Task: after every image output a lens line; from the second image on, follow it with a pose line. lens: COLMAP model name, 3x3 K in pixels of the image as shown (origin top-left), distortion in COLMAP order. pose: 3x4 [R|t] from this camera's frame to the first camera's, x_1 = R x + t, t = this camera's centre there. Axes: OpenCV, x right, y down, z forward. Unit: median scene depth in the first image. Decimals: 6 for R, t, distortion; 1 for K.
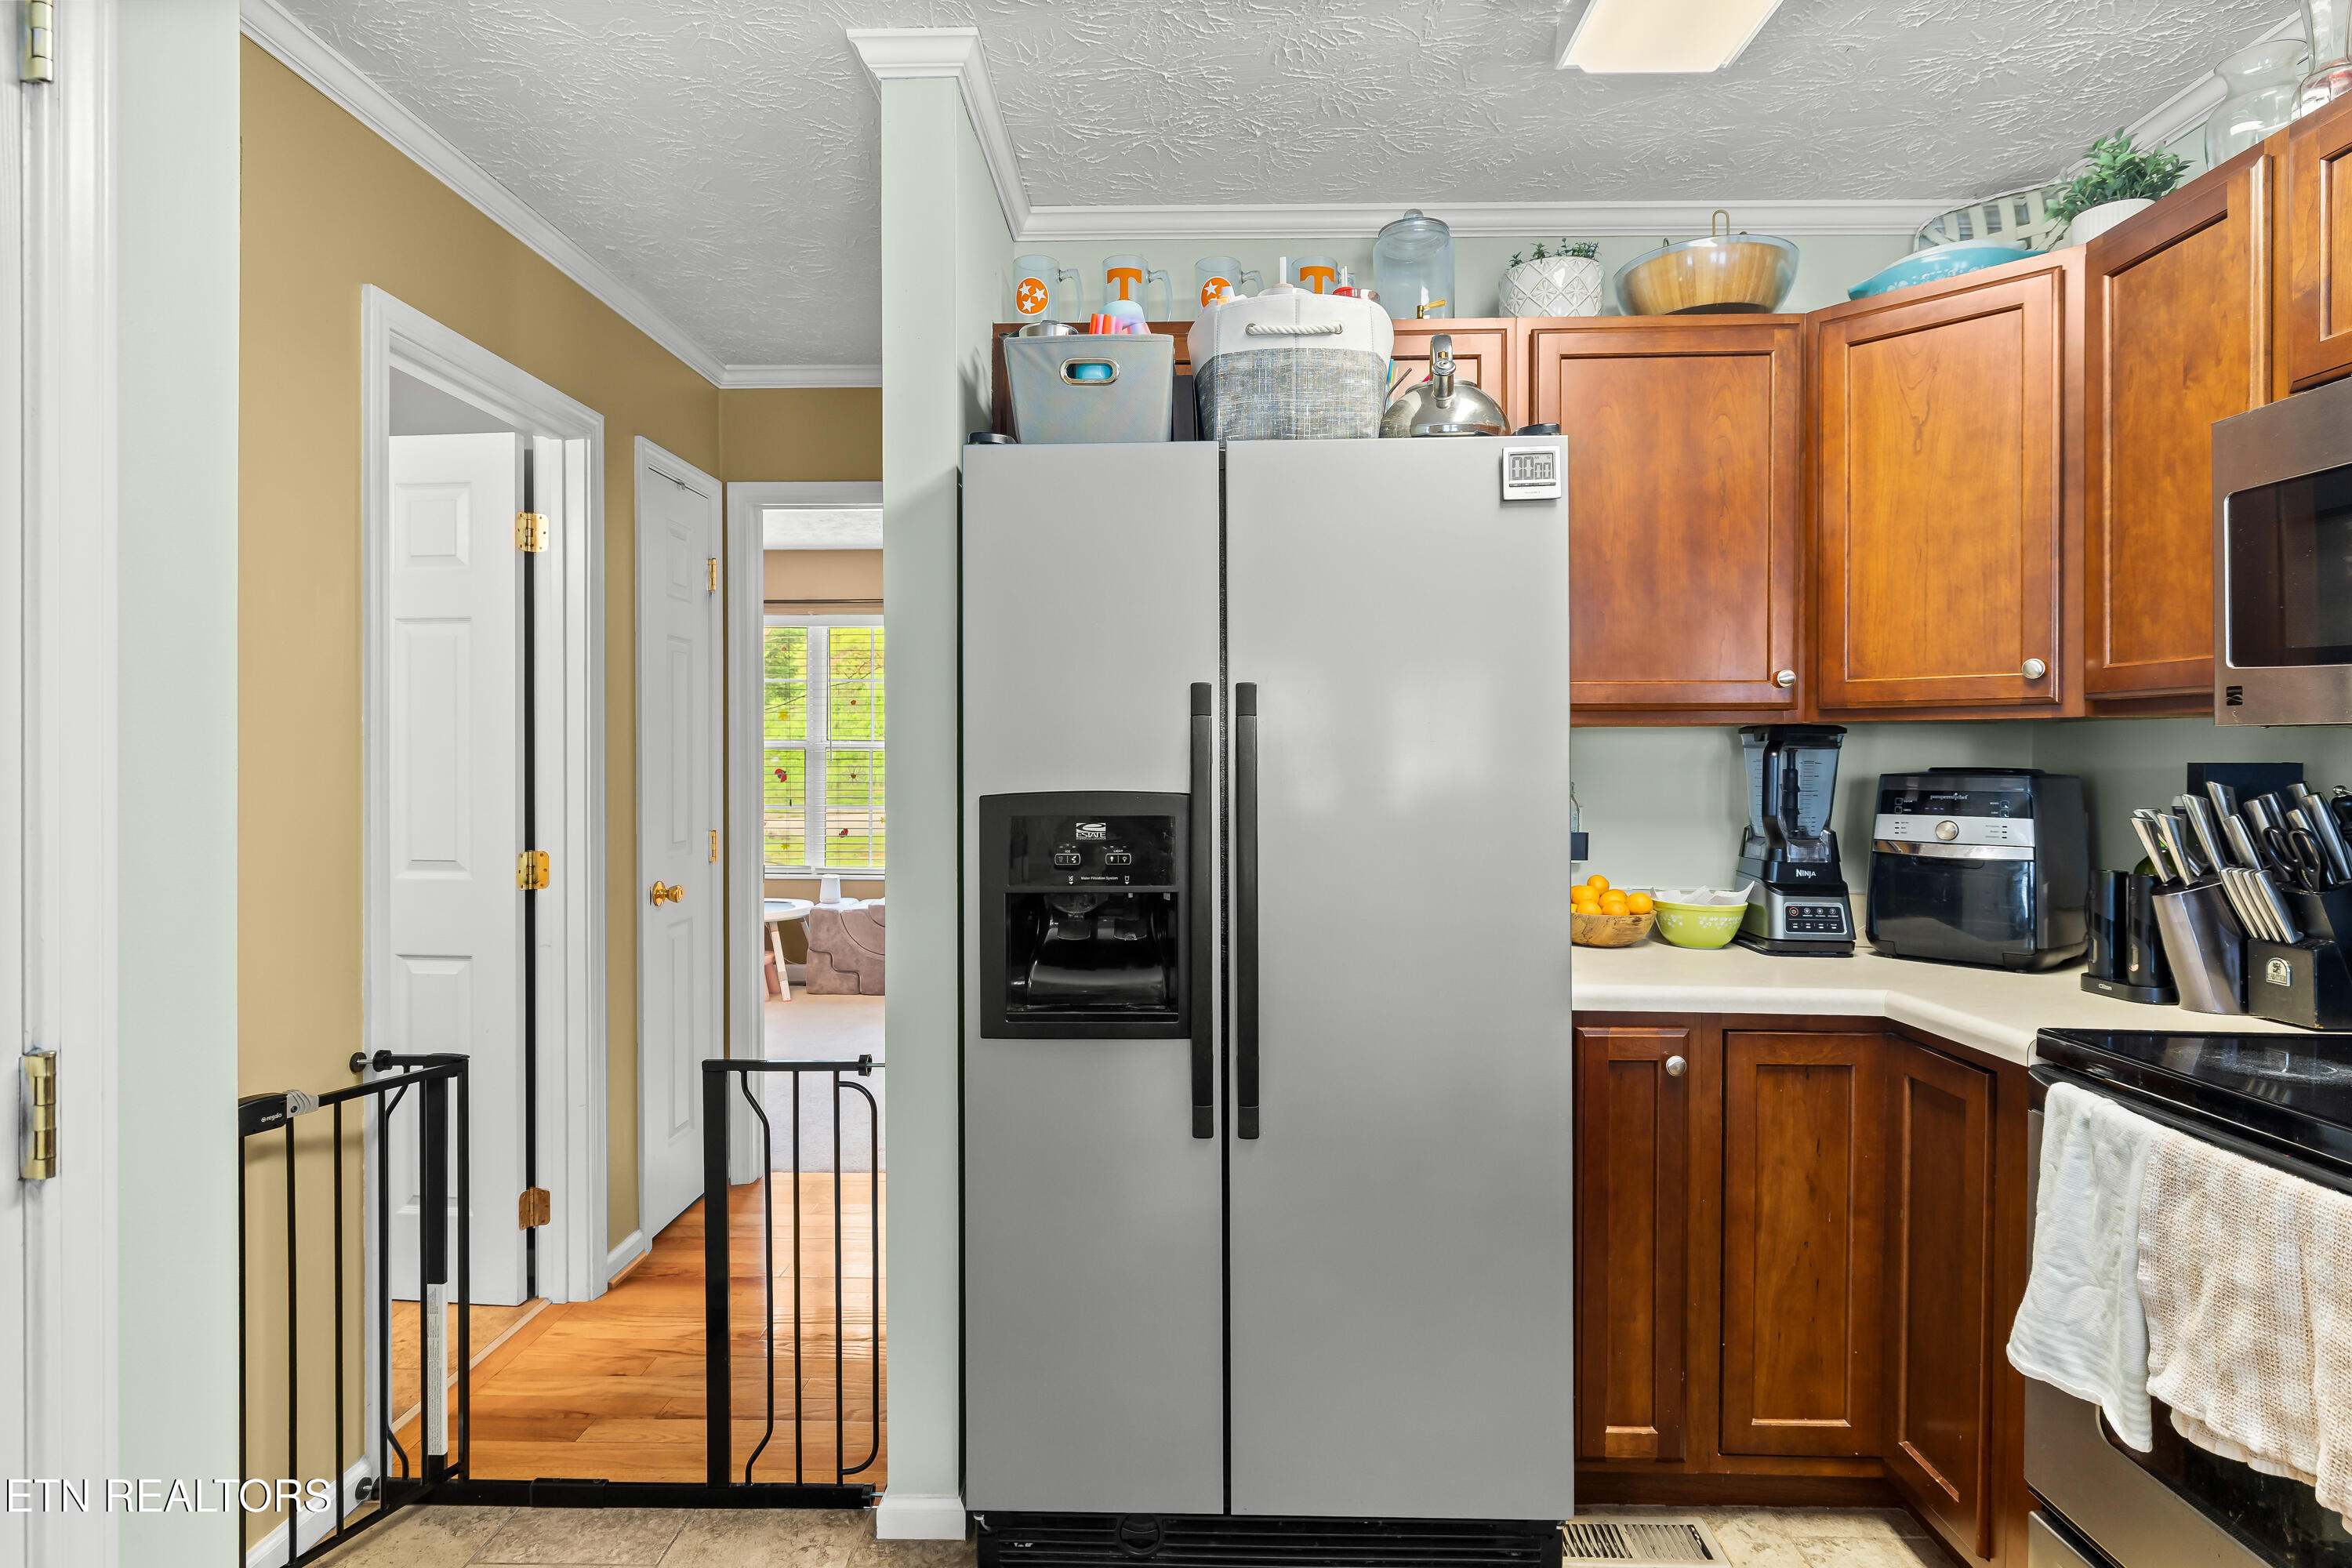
lens RADIAL K [[1264.3, 0, 1164.2], [0, 1264.3, 772.6], [0, 0, 1]] dist [-0.007132, 0.002095]
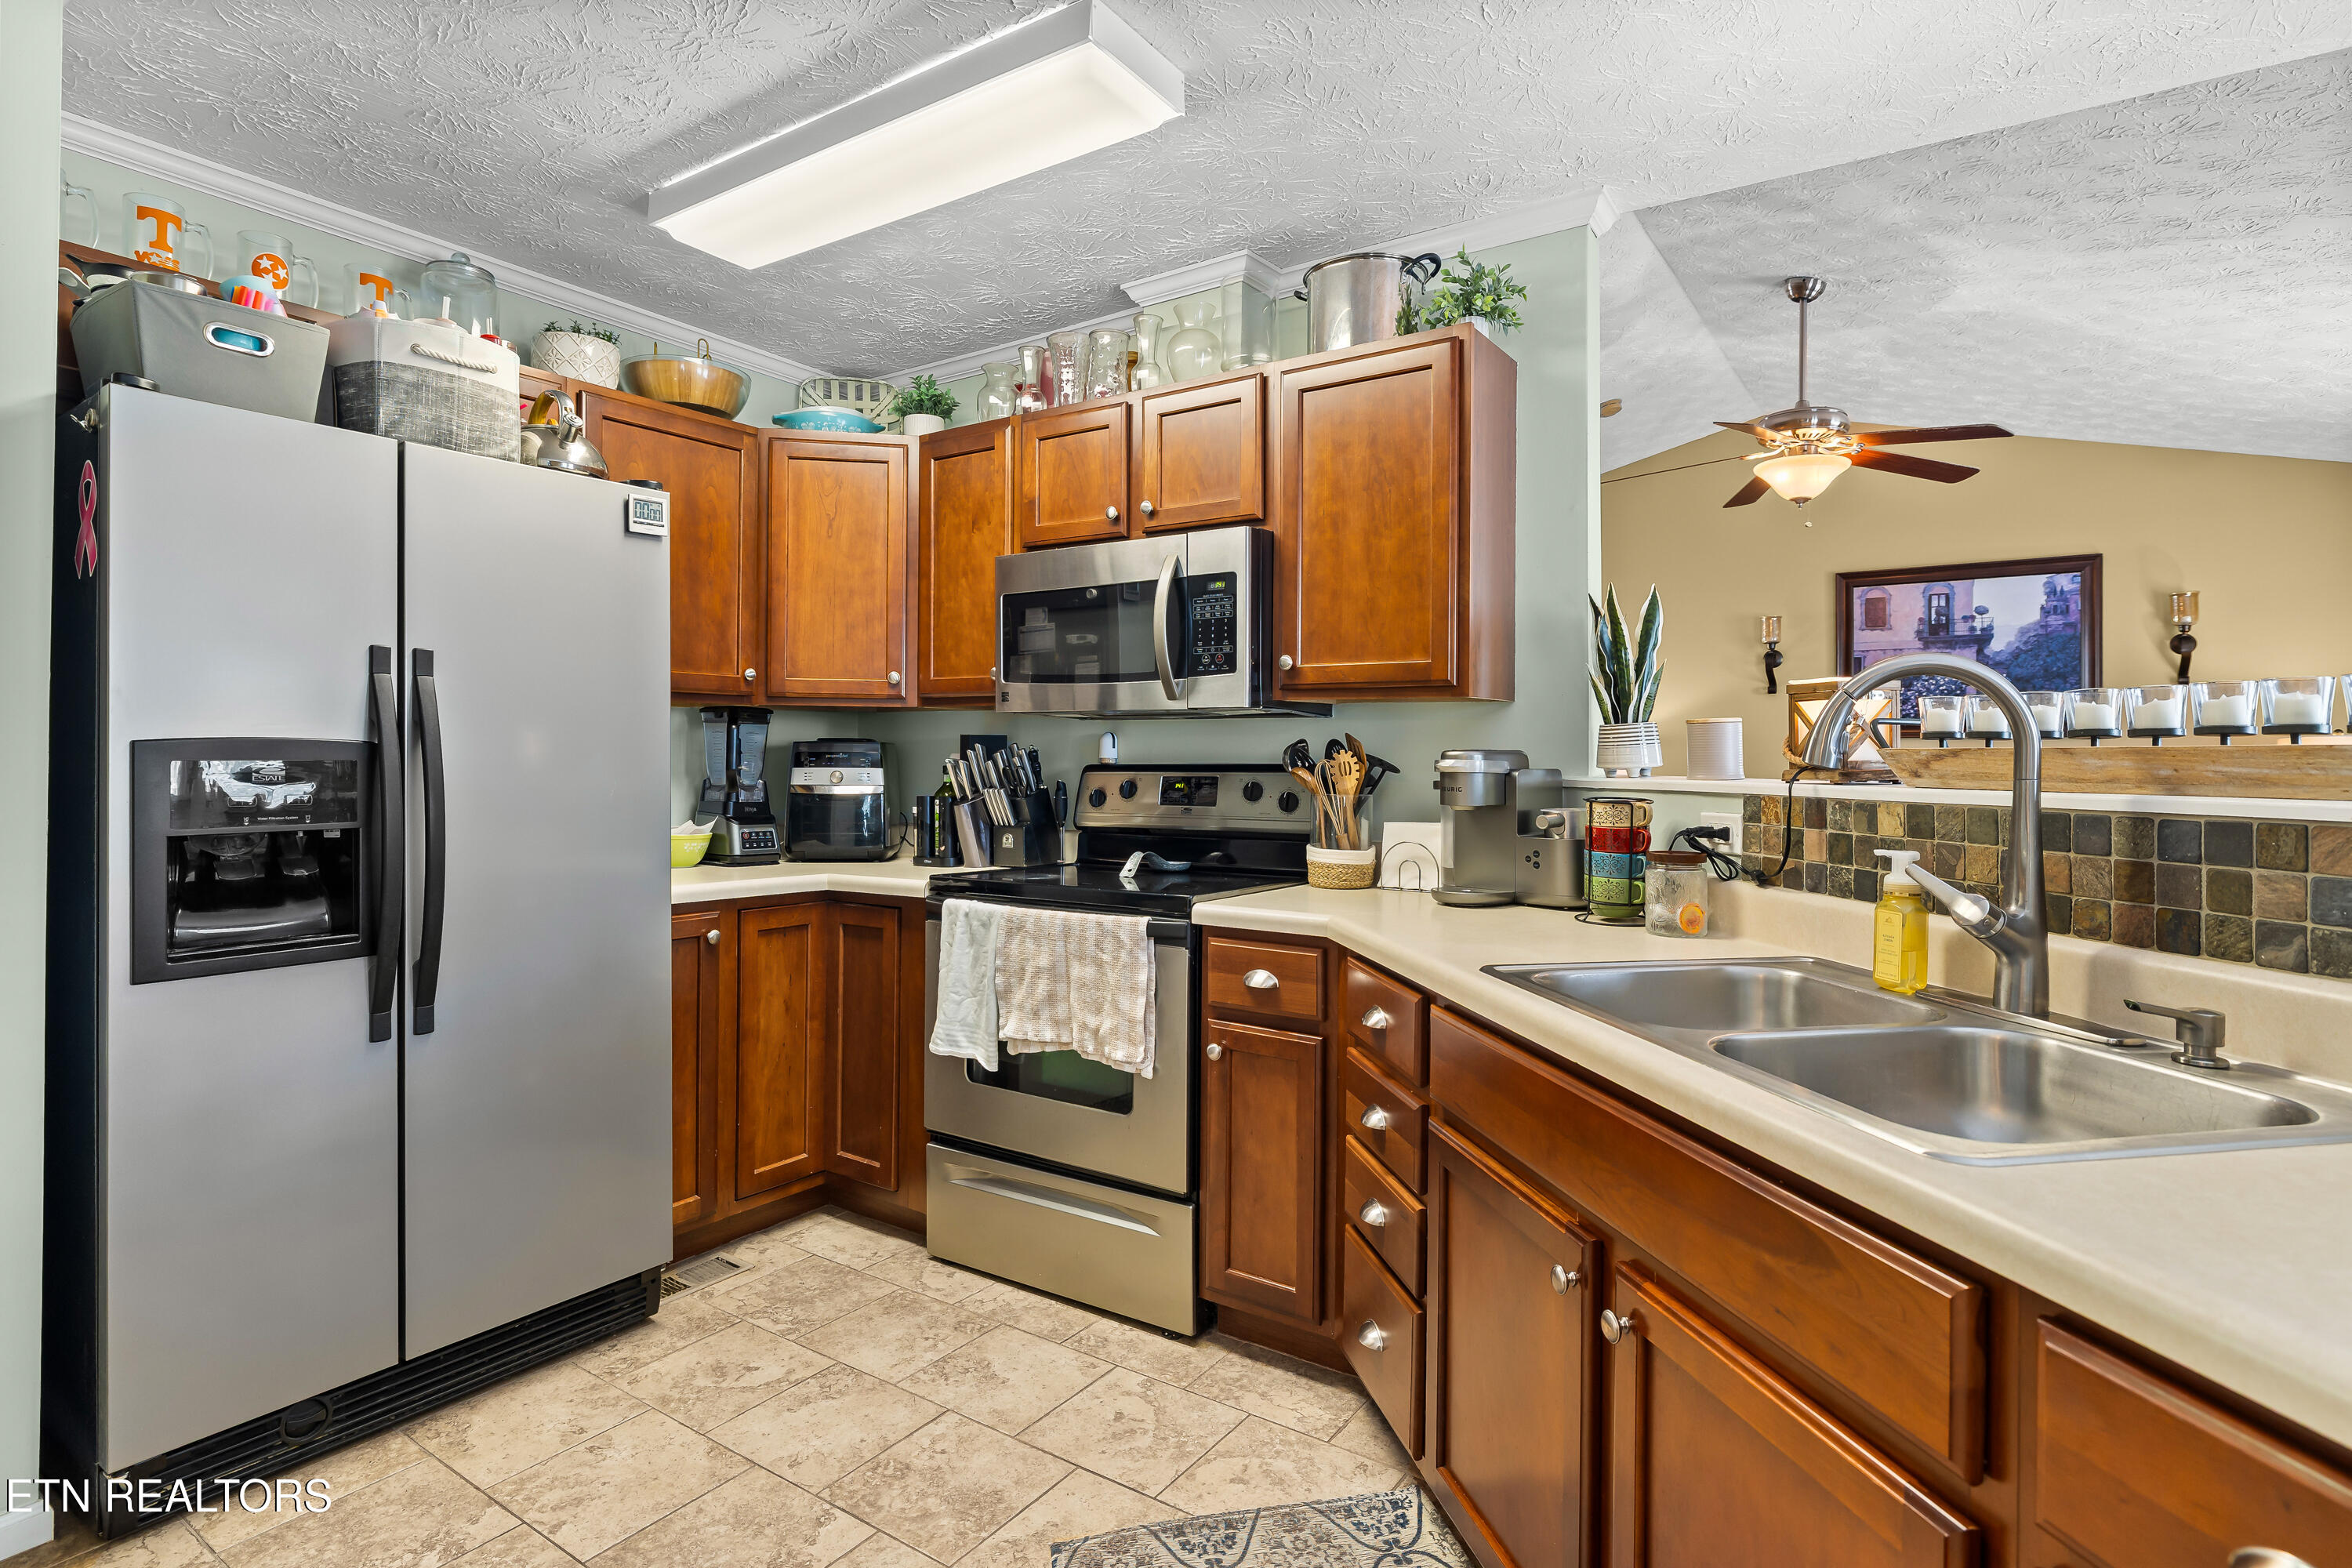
lens RADIAL K [[1210.3, 0, 1180.3], [0, 1210.3, 765.9], [0, 0, 1]] dist [0.000788, 0.000259]
pose [[0.532060, -0.000512, 0.846707, -0.492361], [0.005033, 0.999984, -0.002559, 0.043193], [-0.846692, 0.005623, 0.532054, -0.195222]]
